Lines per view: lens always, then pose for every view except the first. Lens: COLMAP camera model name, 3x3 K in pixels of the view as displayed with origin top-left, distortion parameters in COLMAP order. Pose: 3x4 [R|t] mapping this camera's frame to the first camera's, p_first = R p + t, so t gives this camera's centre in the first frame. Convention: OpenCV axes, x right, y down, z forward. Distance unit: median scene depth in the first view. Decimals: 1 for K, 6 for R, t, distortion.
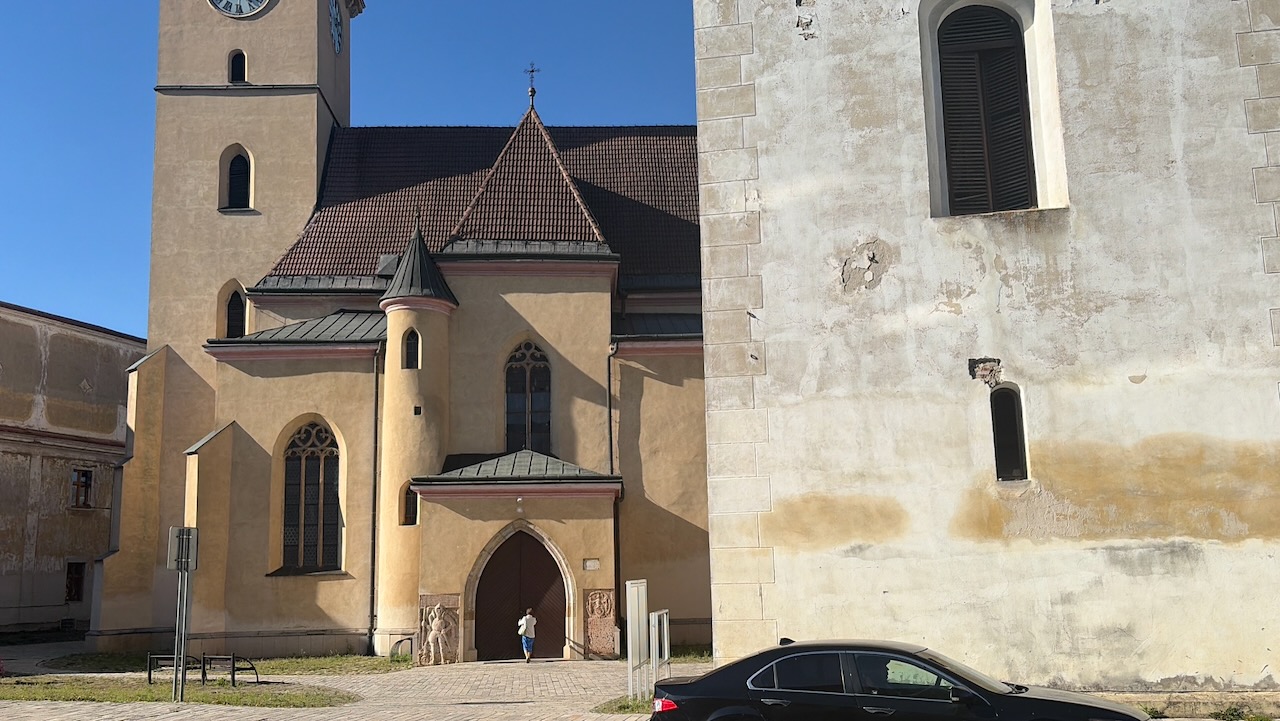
lens RADIAL K [[1126.4, 0, 633.5], [0, 1126.4, 374.0], [0, 0, 1]] dist [0.051347, -0.036422]
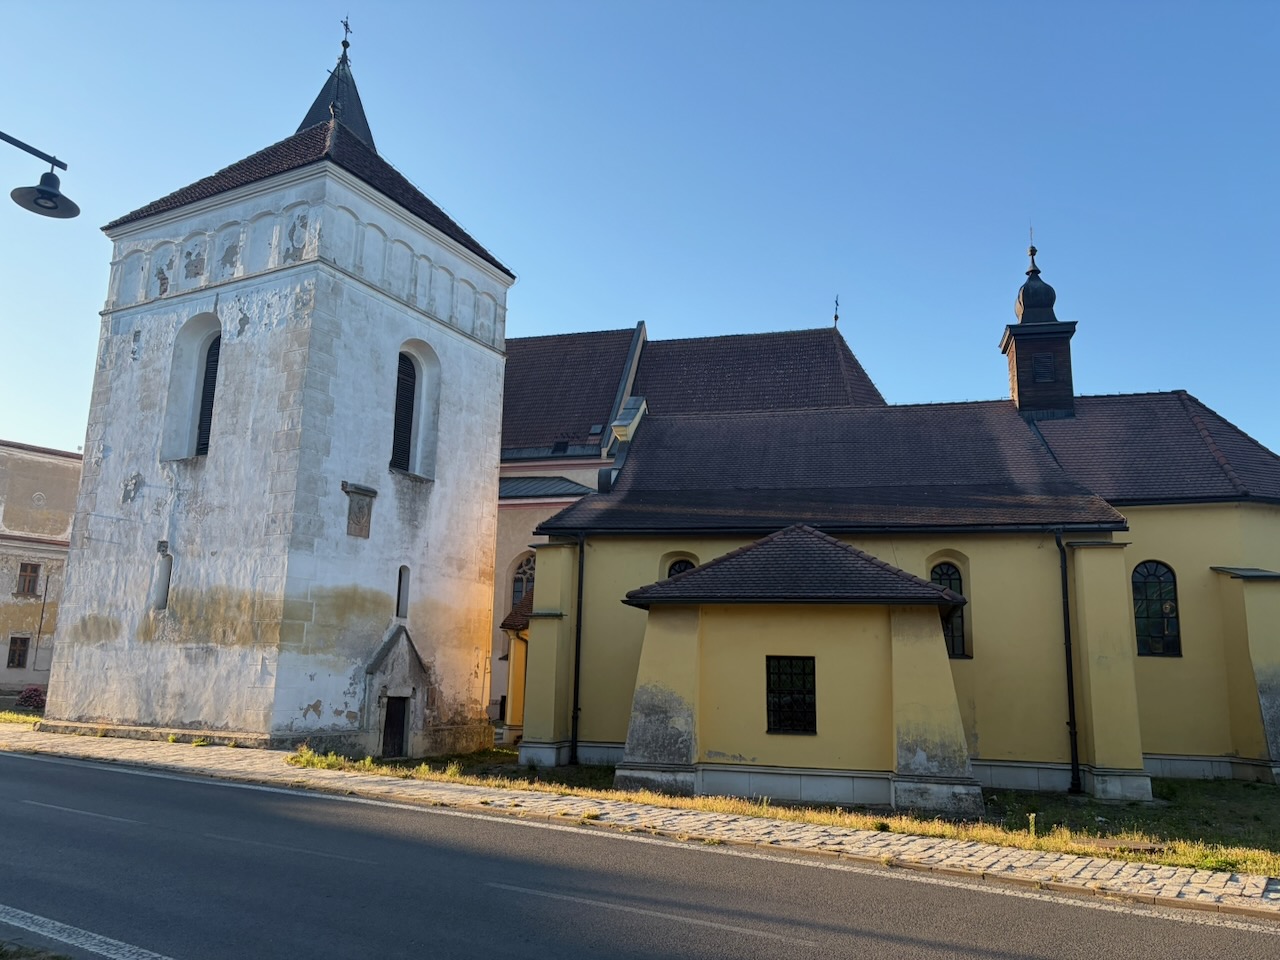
lens RADIAL K [[971.2, 0, 639.8], [0, 971.2, 476.3], [0, 0, 1]] dist [0.029124, 0.001184]
pose [[0.945548, -0.021132, -0.324796, 1.458360], [0.013584, 0.999583, -0.025487, -0.063332], [0.325199, 0.019687, 0.945441, -0.212437]]
